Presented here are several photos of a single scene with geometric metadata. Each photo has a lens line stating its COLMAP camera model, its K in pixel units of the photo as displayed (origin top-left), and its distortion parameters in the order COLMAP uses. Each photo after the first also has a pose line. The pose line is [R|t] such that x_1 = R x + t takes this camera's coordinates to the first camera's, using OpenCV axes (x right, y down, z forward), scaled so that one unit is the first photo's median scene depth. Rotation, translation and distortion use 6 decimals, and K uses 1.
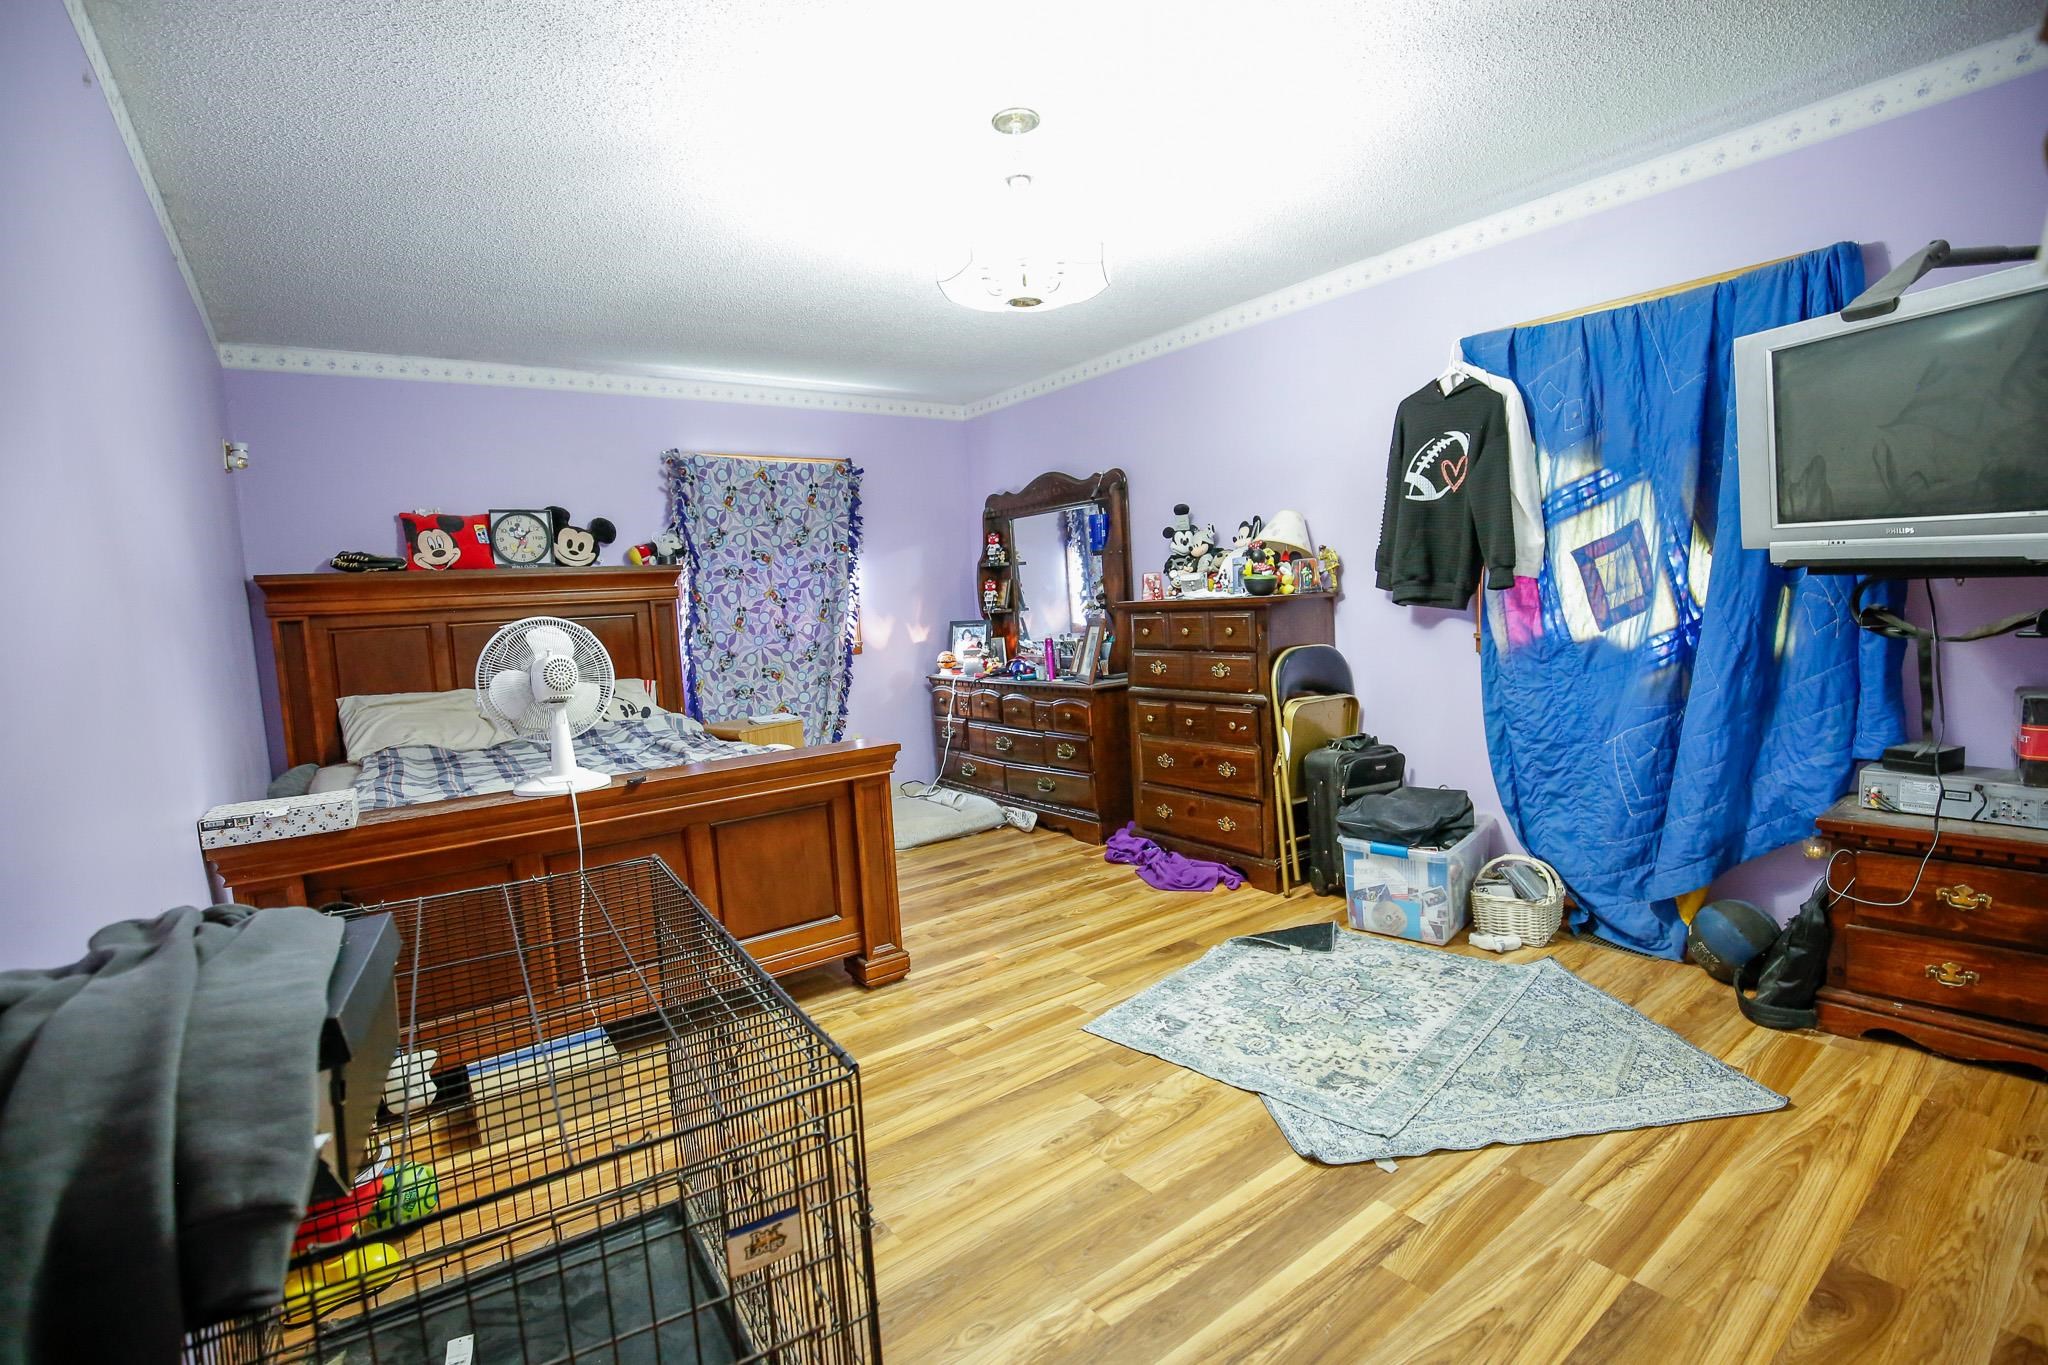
lens RADIAL K [[934.5, 0, 1027.9], [0, 934.5, 676.3], [0, 0, 1]] dist [-0.016506, 0.000609]
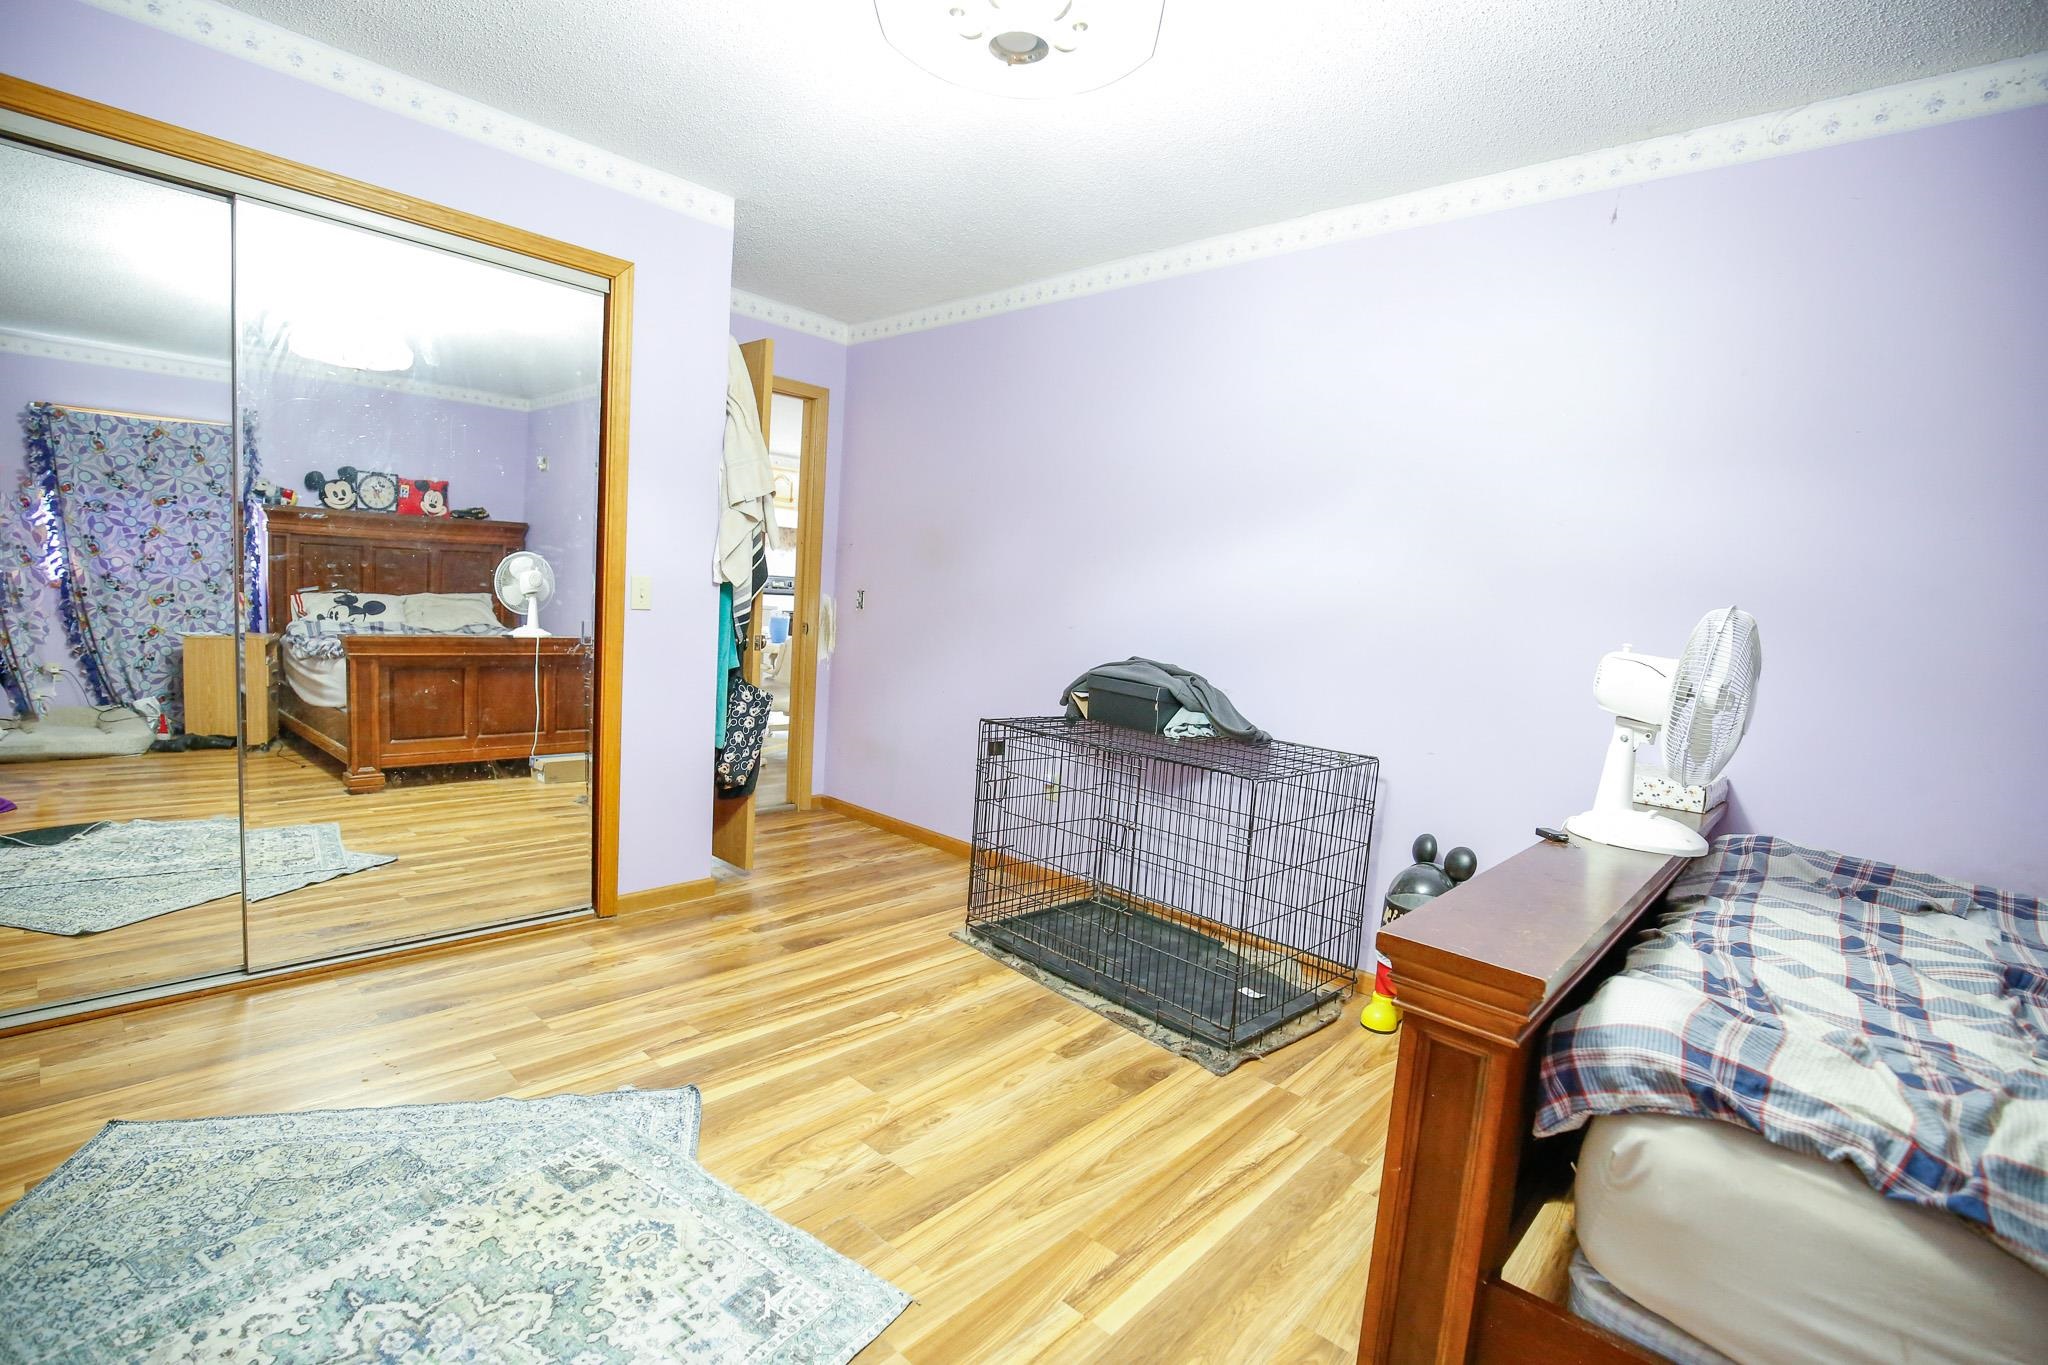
lens RADIAL K [[934.5, 0, 1023.3], [0, 934.5, 683.6], [0, 0, 1]] dist [-0.016506, 0.000609]
pose [[-0.983874, 0.010534, -0.178550, 0.107315], [-0.024568, 0.980843, 0.193246, -0.139691], [0.177165, 0.194516, -0.964767, 1.808960]]
